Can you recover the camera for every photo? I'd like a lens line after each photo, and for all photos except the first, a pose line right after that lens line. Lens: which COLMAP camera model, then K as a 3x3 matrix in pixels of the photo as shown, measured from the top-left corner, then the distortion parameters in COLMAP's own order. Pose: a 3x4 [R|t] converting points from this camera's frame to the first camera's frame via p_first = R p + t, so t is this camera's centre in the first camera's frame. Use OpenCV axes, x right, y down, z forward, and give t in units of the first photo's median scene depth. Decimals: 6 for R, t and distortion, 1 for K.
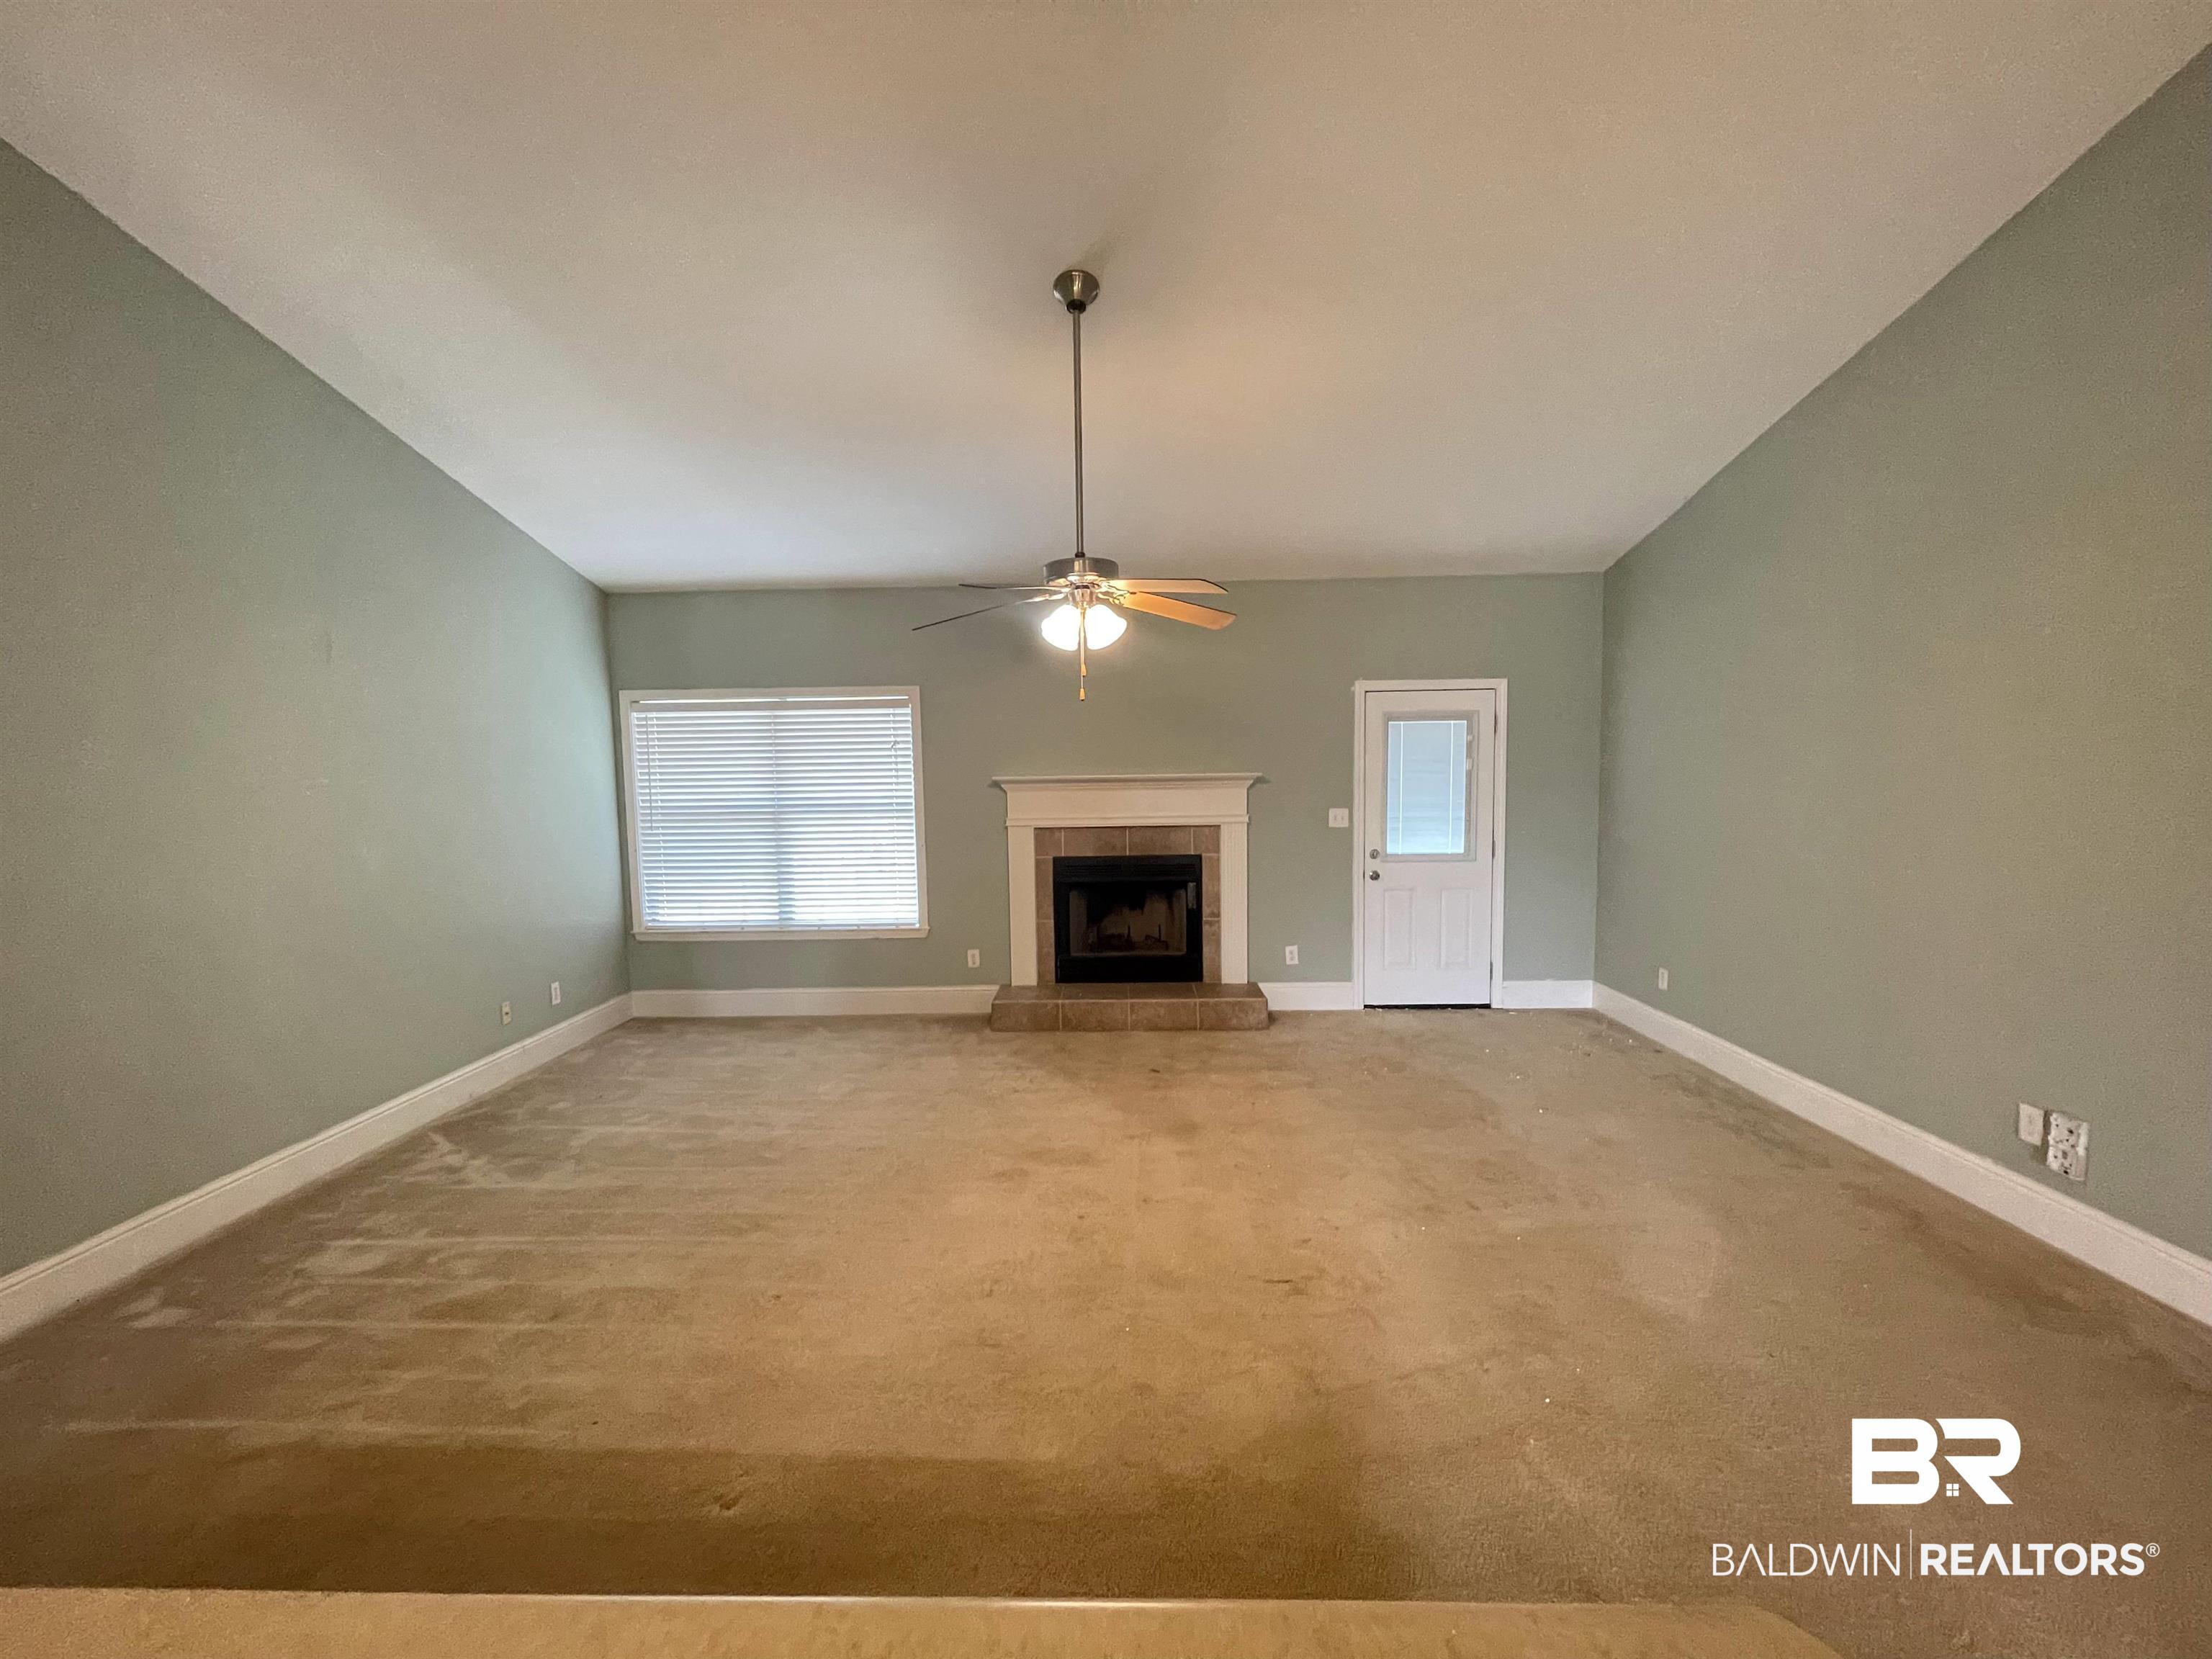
lens RADIAL K [[890.2, 0, 1101.4], [0, 890.2, 835.6], [0, 0, 1]] dist [0.000490, -0.002159]
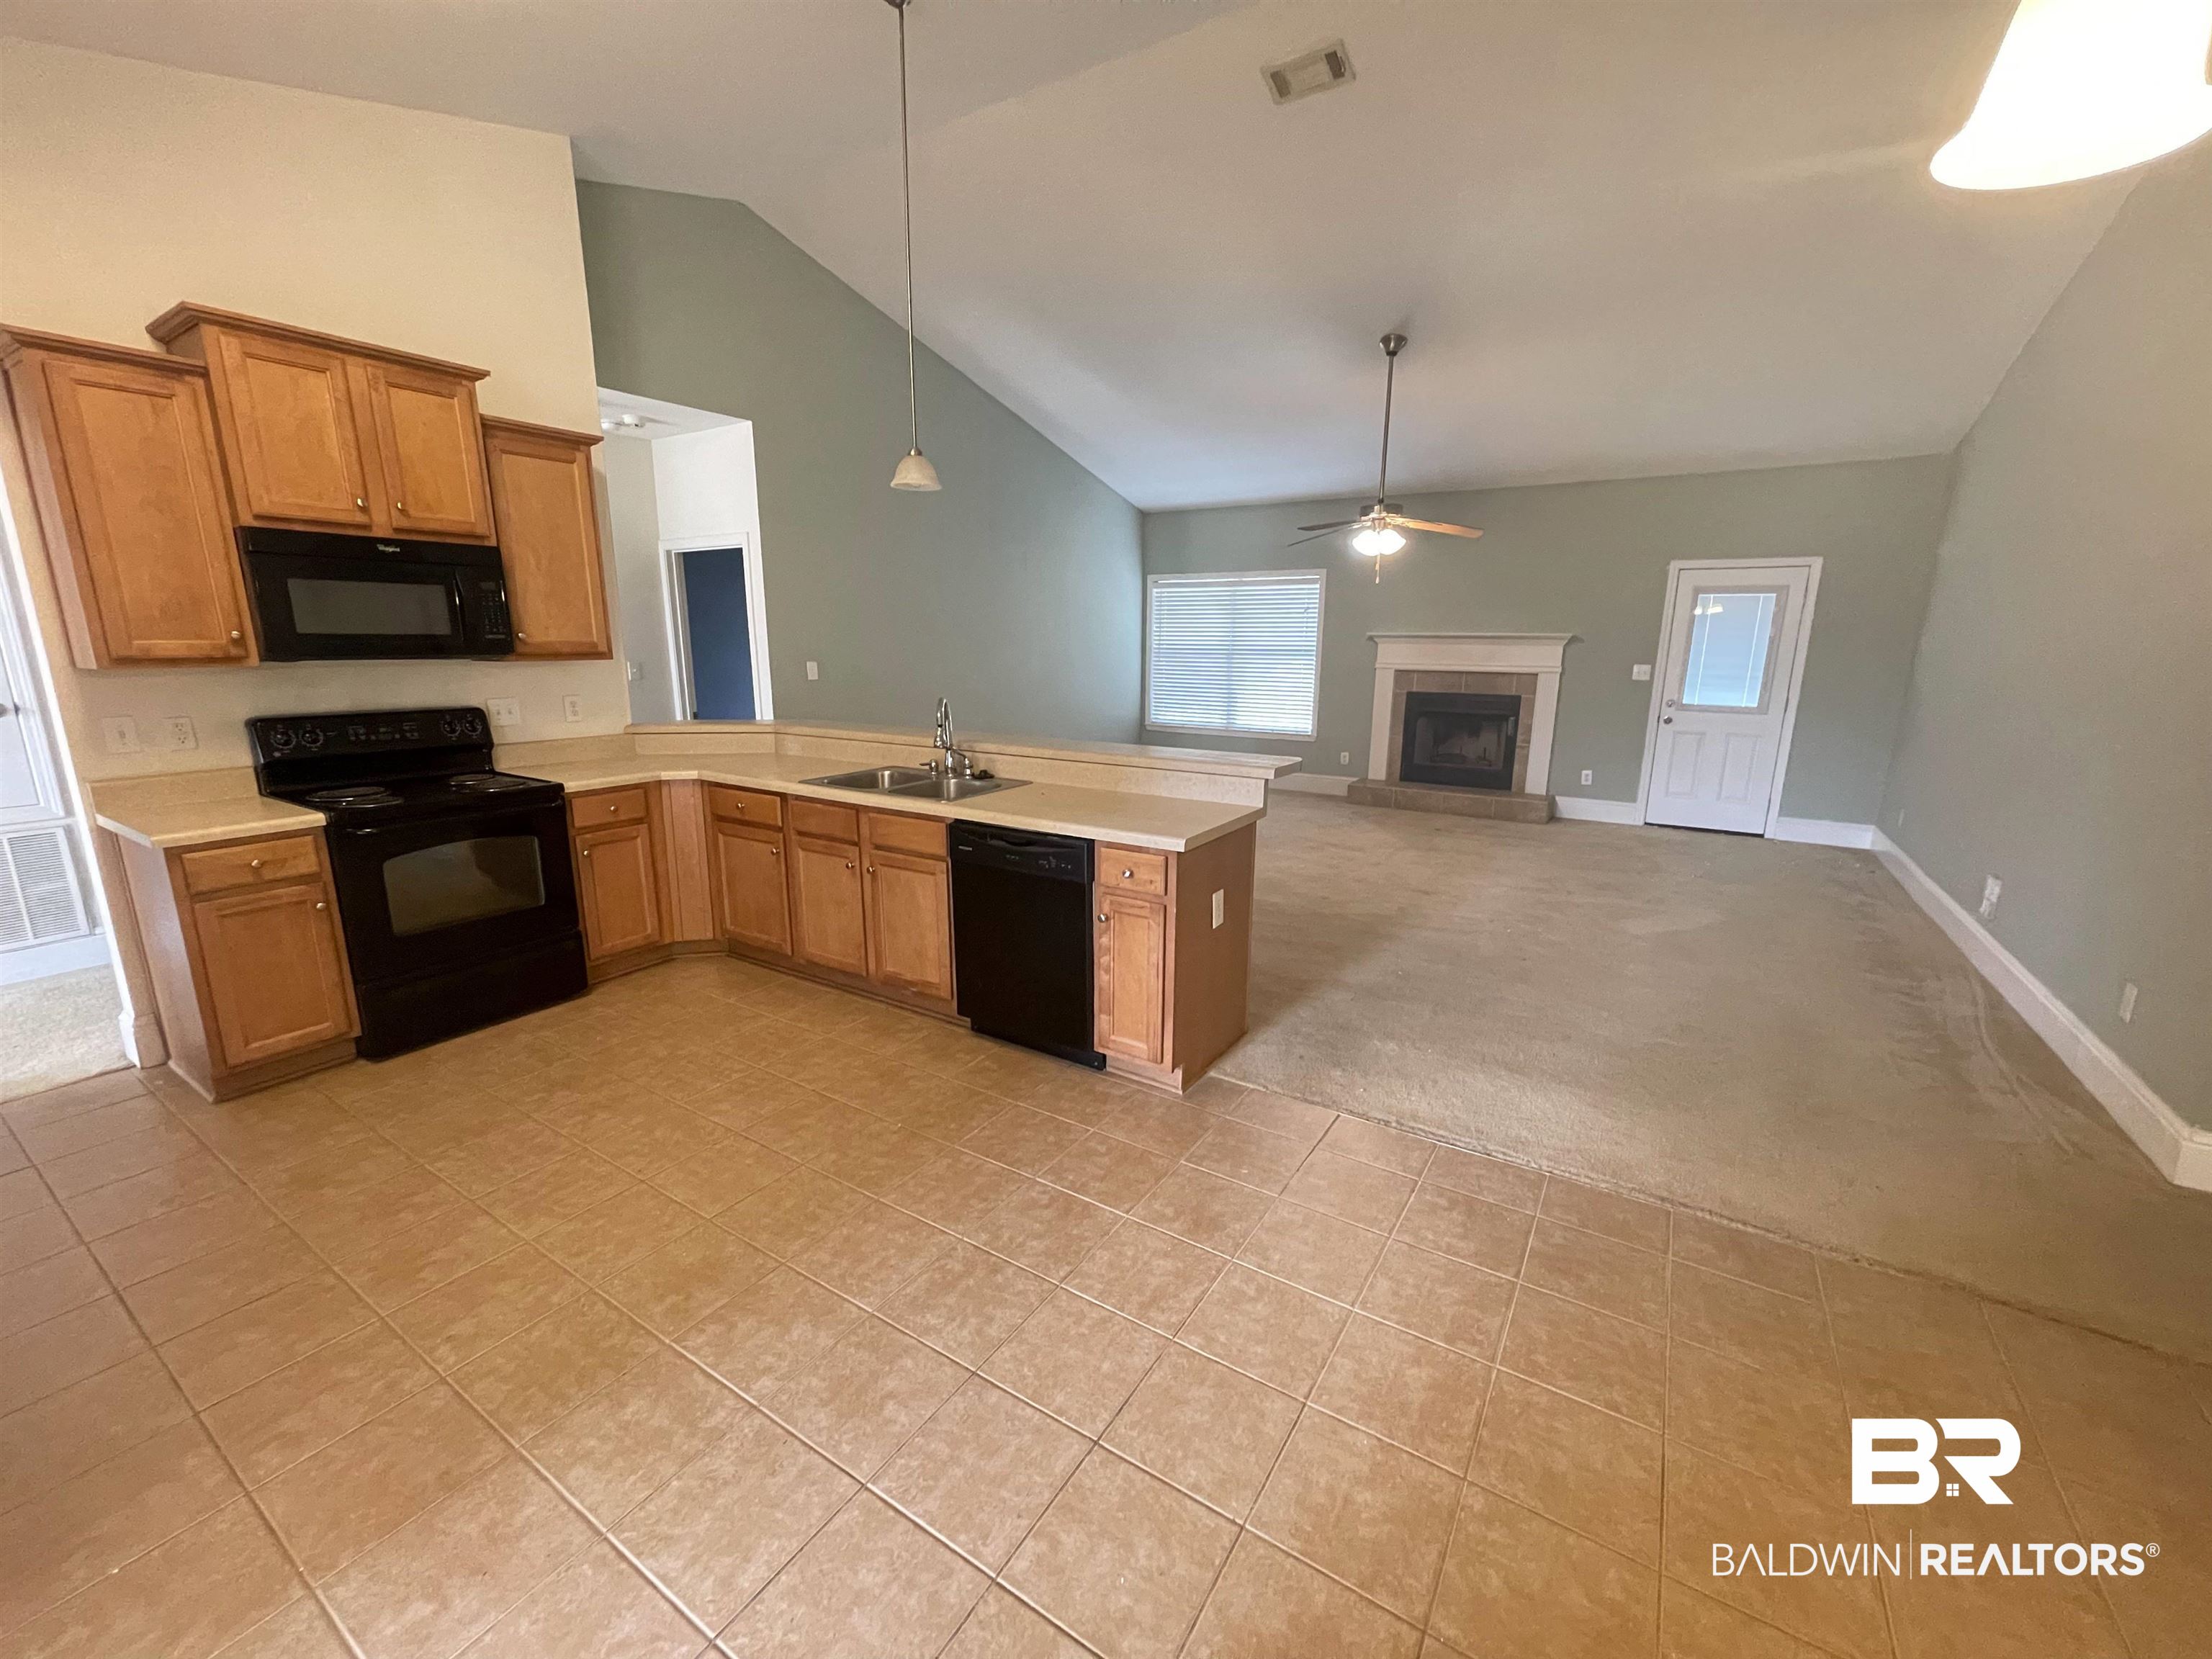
lens RADIAL K [[890.2, 0, 1101.4], [0, 890.2, 835.6], [0, 0, 1]] dist [0.000490, -0.002159]
pose [[0.855489, 0.135791, -0.499699, 0.275903], [-0.061434, 0.984804, 0.162441, 0.050662], [0.514164, -0.108268, 0.850831, -0.501483]]
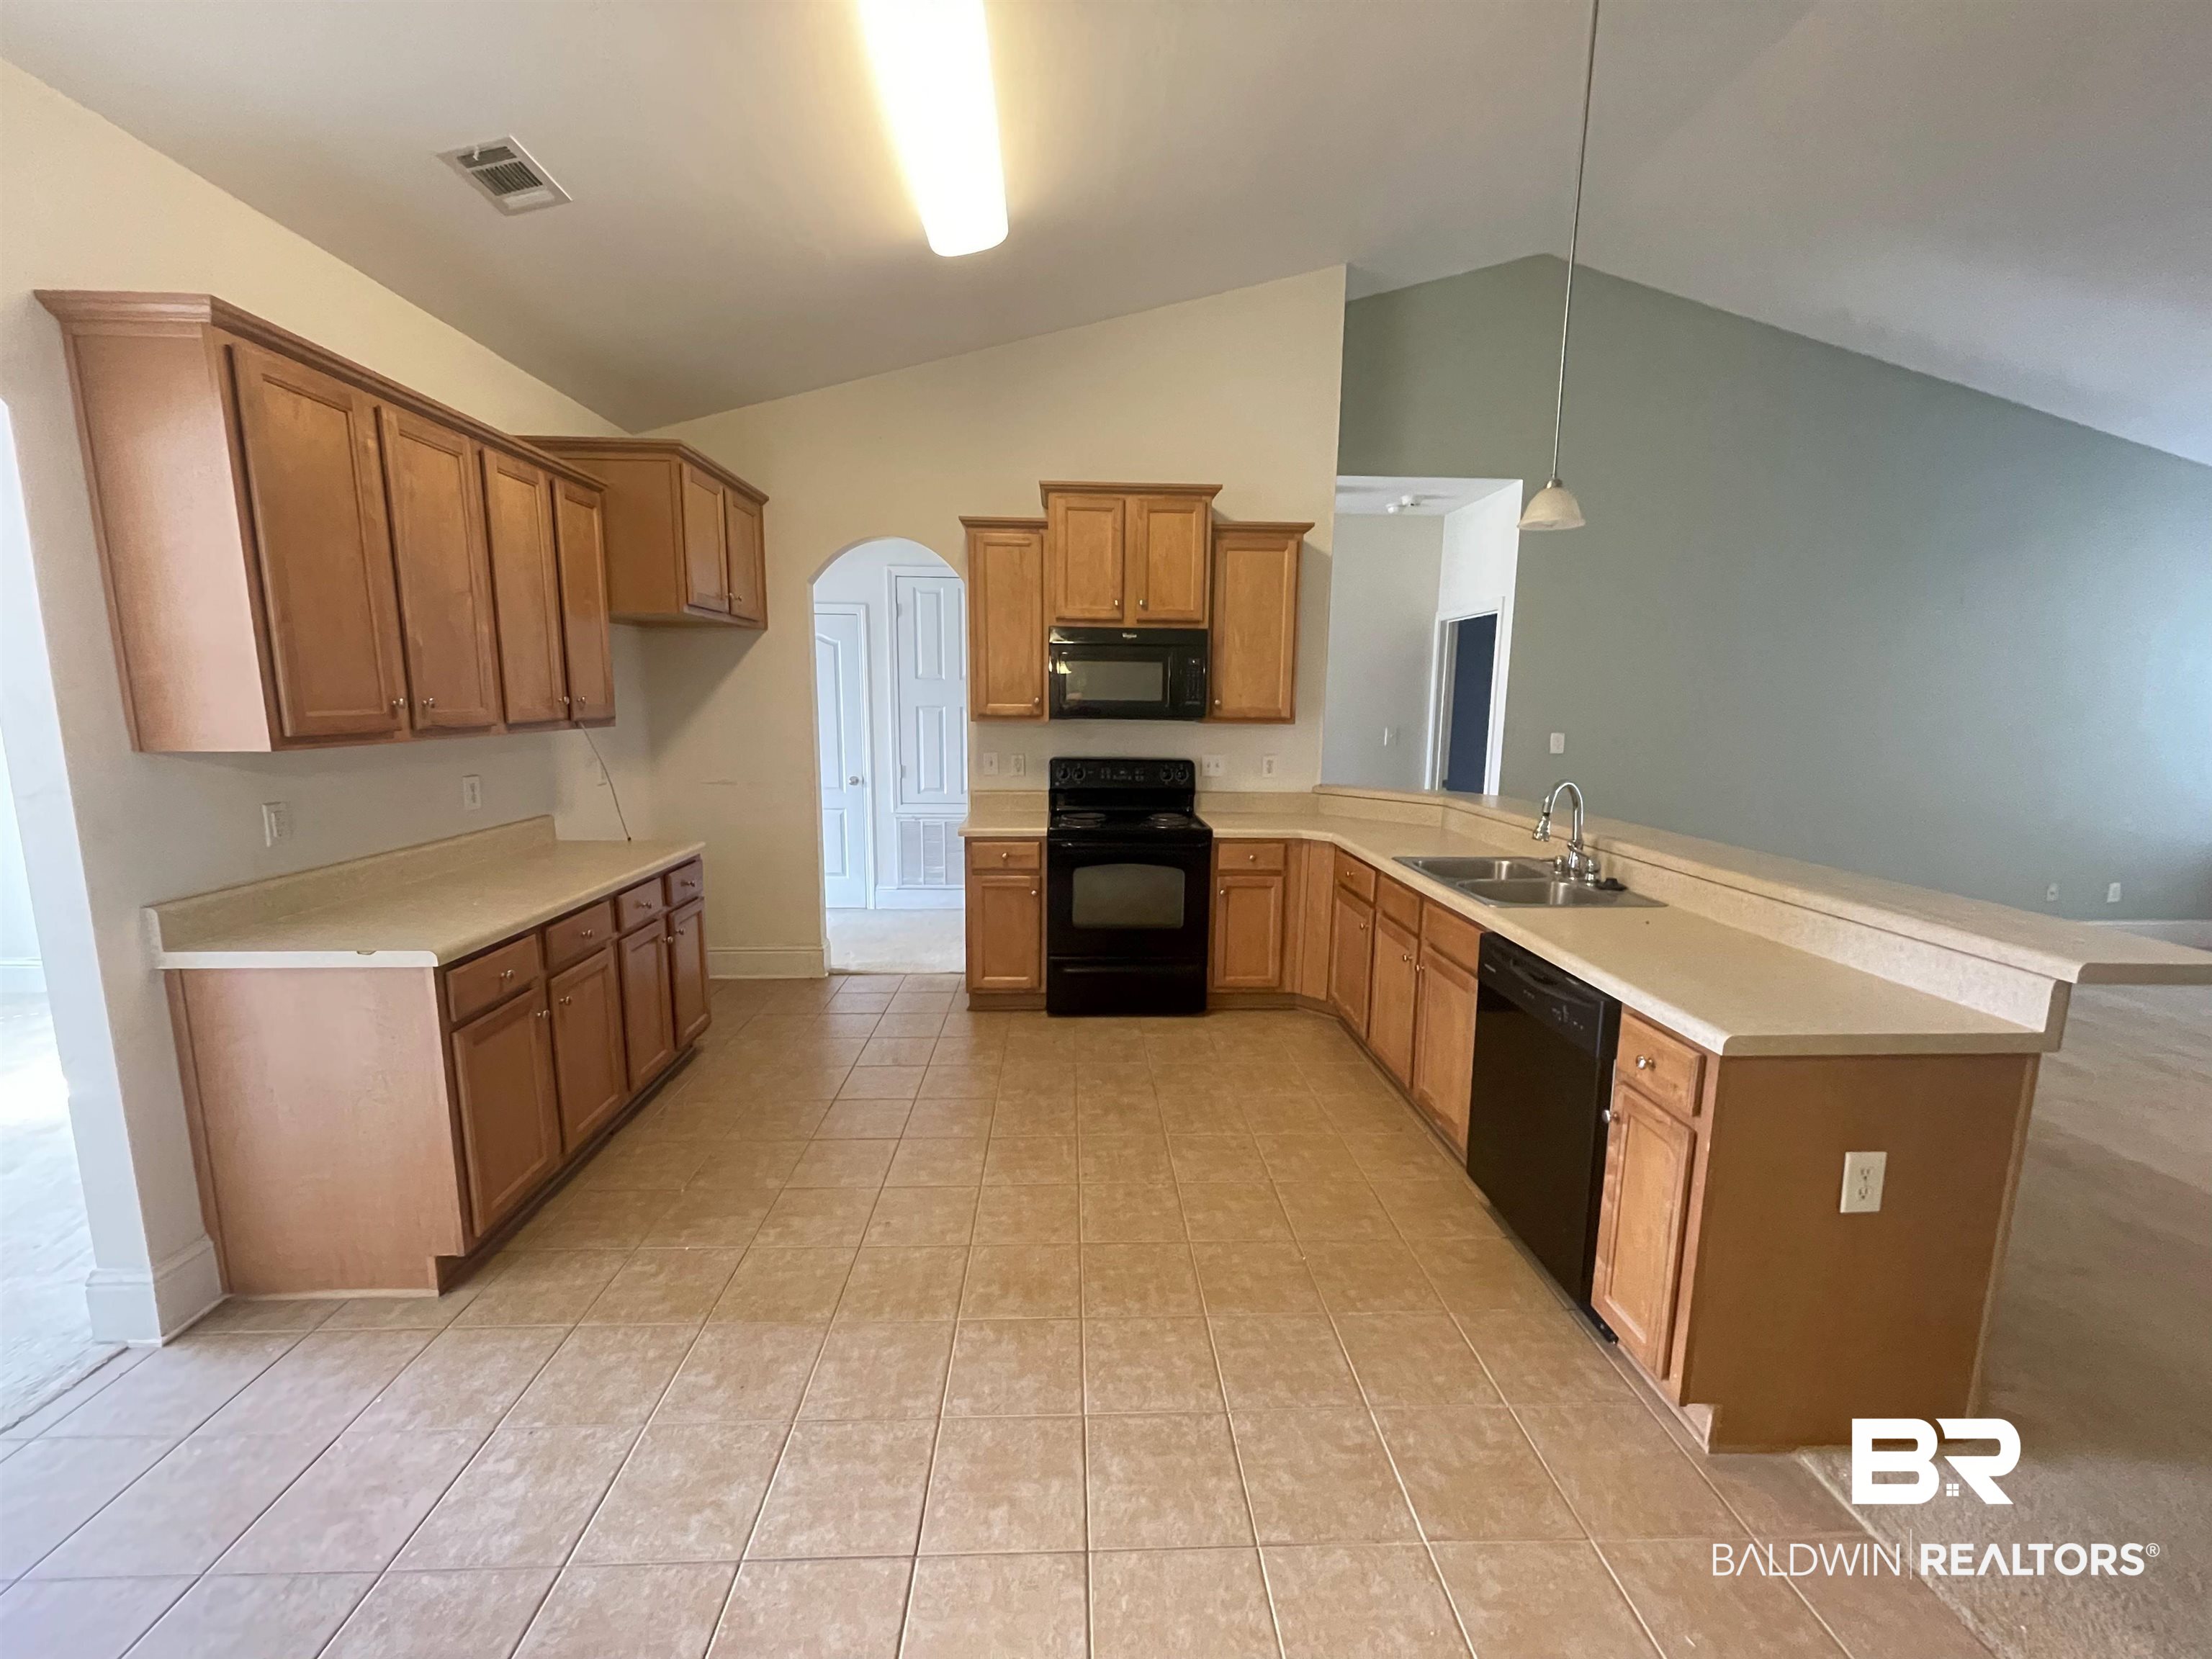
lens RADIAL K [[890.2, 0, 1101.4], [0, 890.2, 835.6], [0, 0, 1]] dist [0.000490, -0.002159]
pose [[0.064297, 0.171196, -0.983137, 0.336012], [-0.087789, 0.982326, 0.165314, 0.033631], [0.994062, 0.075679, 0.078190, -0.300500]]
